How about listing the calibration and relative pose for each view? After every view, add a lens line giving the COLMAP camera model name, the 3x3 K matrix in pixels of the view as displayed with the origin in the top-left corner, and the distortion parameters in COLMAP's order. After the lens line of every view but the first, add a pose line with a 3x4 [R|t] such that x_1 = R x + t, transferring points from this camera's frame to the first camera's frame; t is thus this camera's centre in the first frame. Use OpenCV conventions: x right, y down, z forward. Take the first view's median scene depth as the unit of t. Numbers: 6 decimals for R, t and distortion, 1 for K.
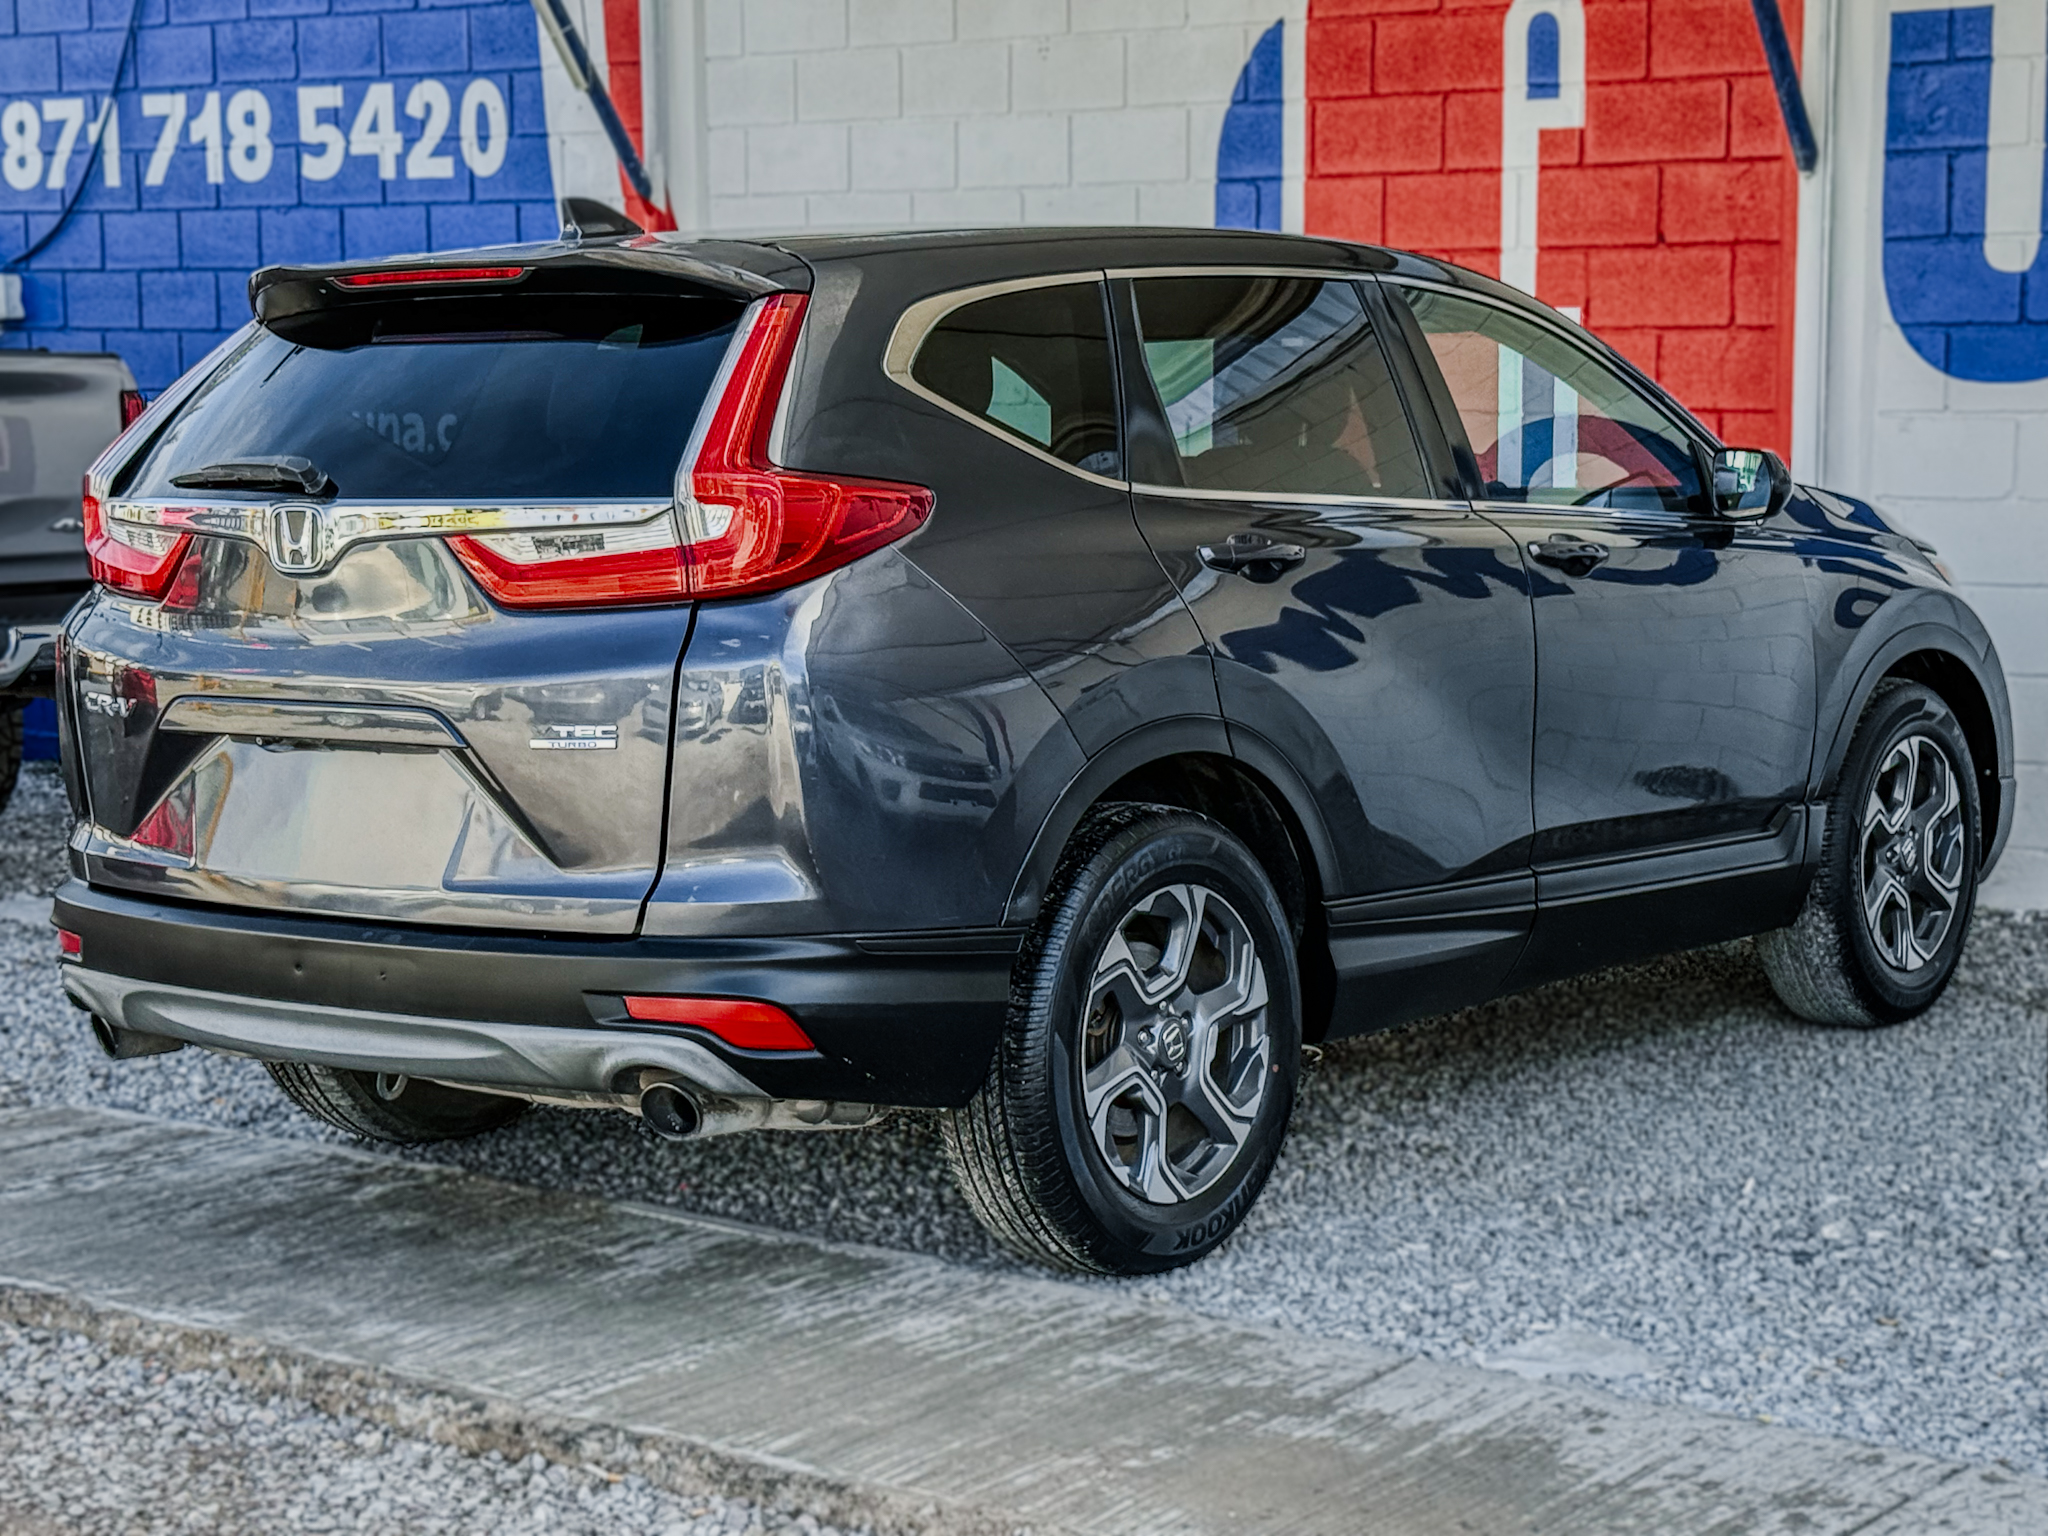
lens RADIAL K [[3614.7, 0, 1044.0], [0, 3614.7, 818.3], [0, 0, 1]] dist [0.111808, 0.001494]
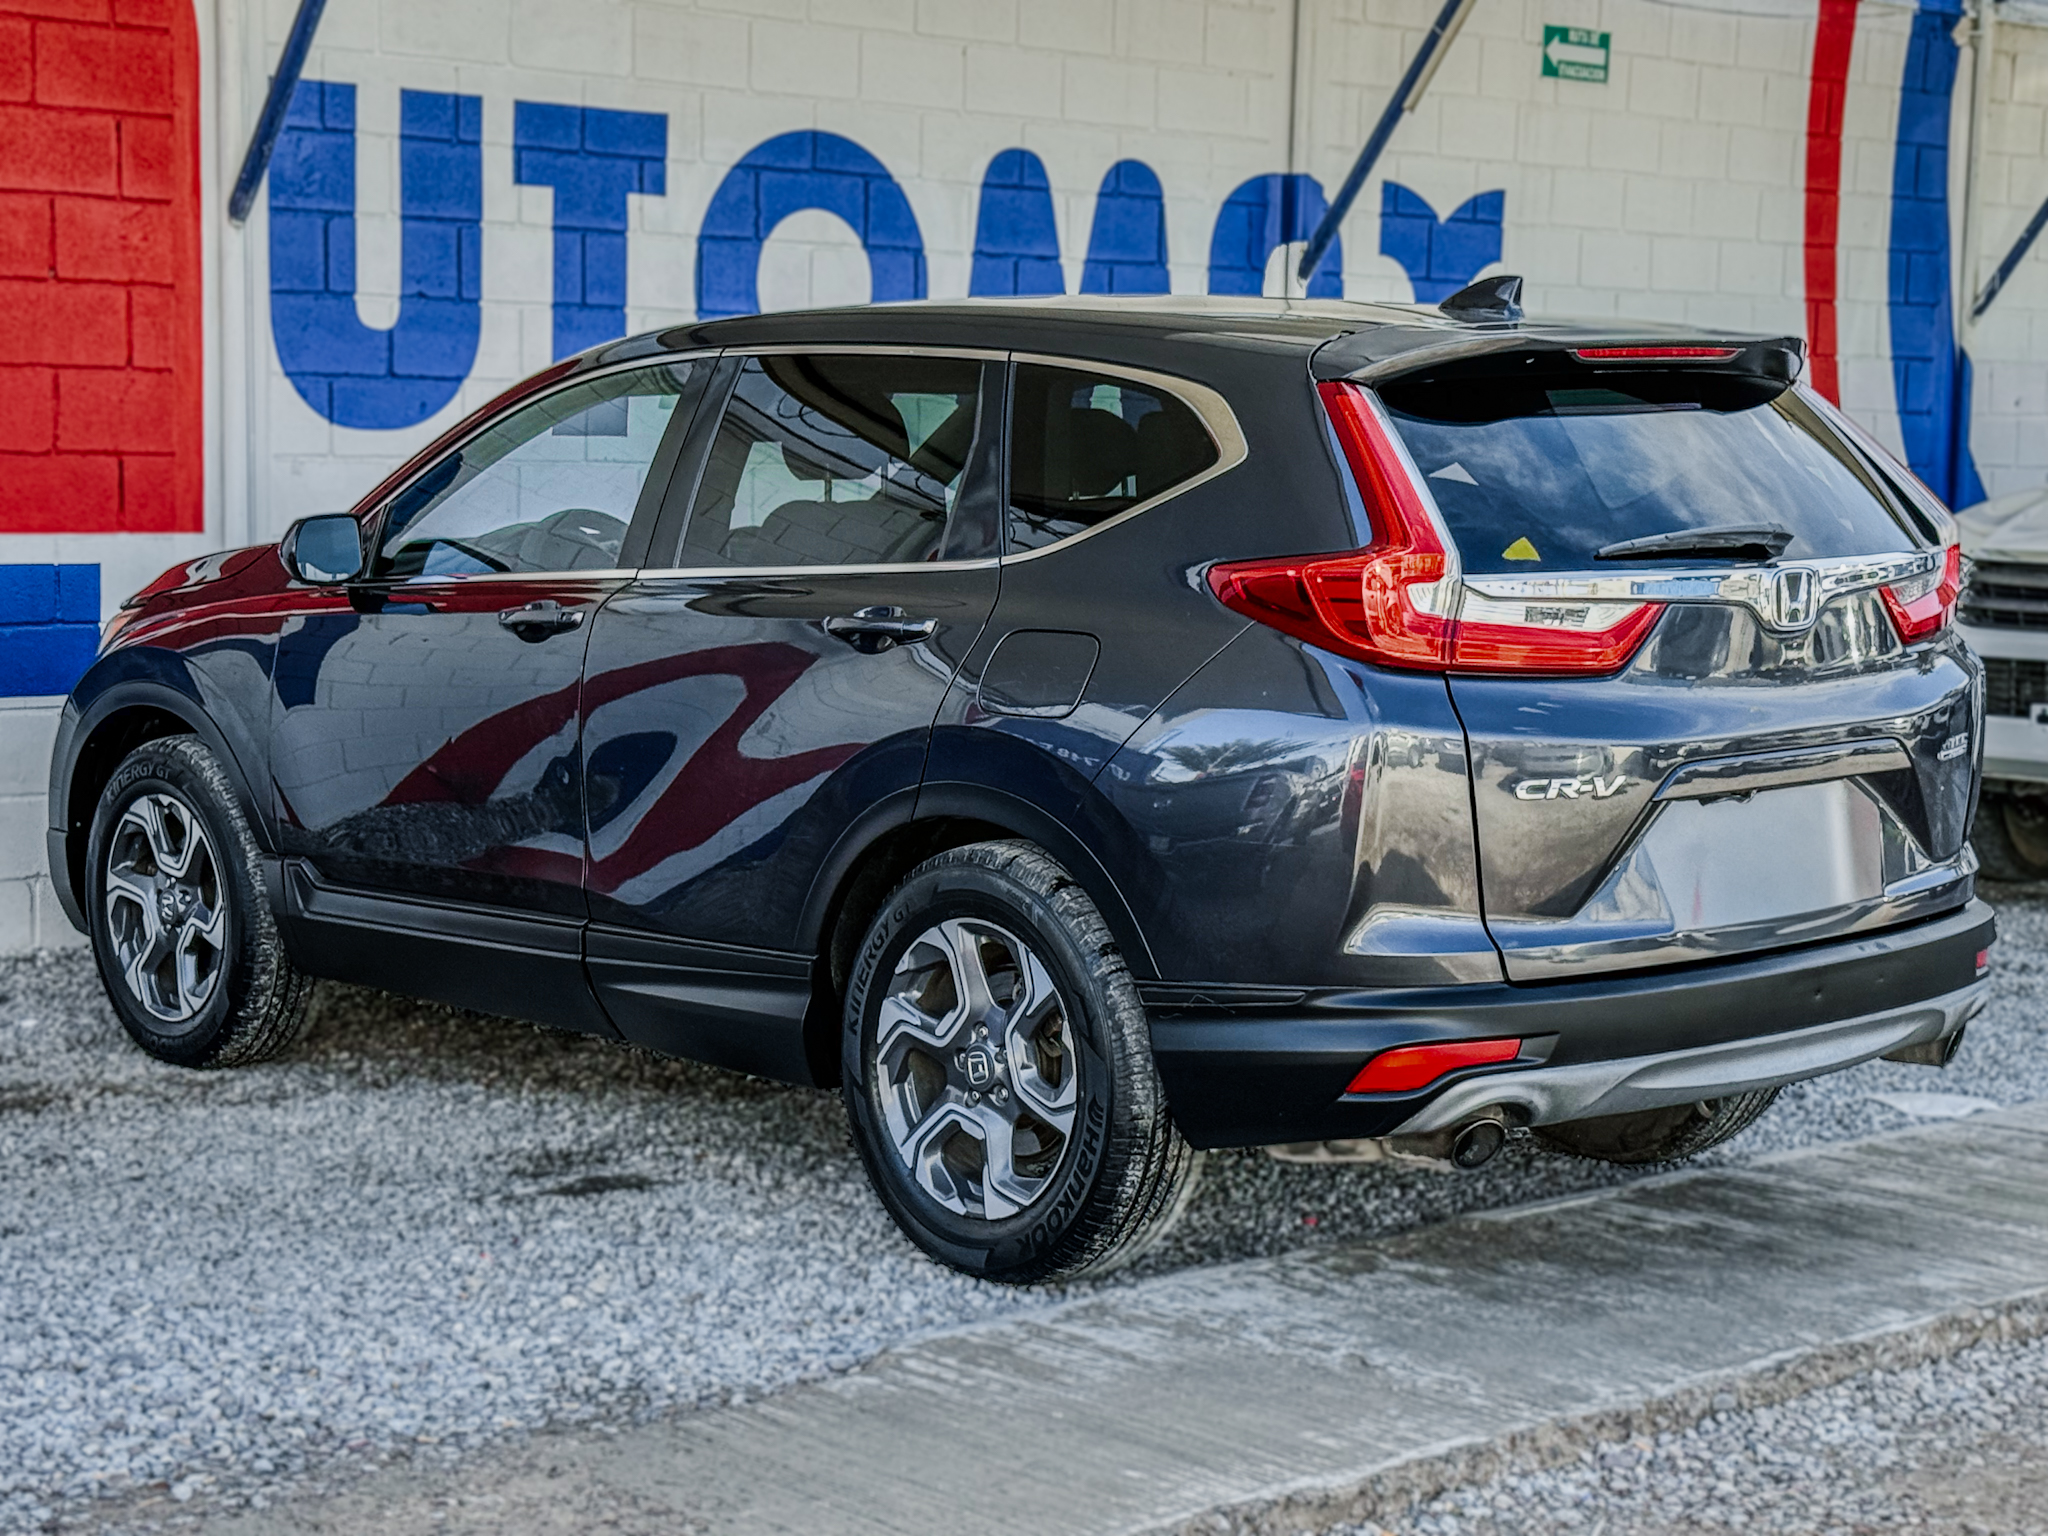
lens RADIAL K [[3654.0, 0, 1024.0], [0, 3654.0, 768.0], [0, 0, 1]] dist [0.163138, -0.144507]
pose [[0.162370, -0.090526, 0.982569, -1.131473], [0.105750, 0.991644, 0.073887, -0.112905], [-0.981047, 0.091909, 0.170587, 0.892870]]
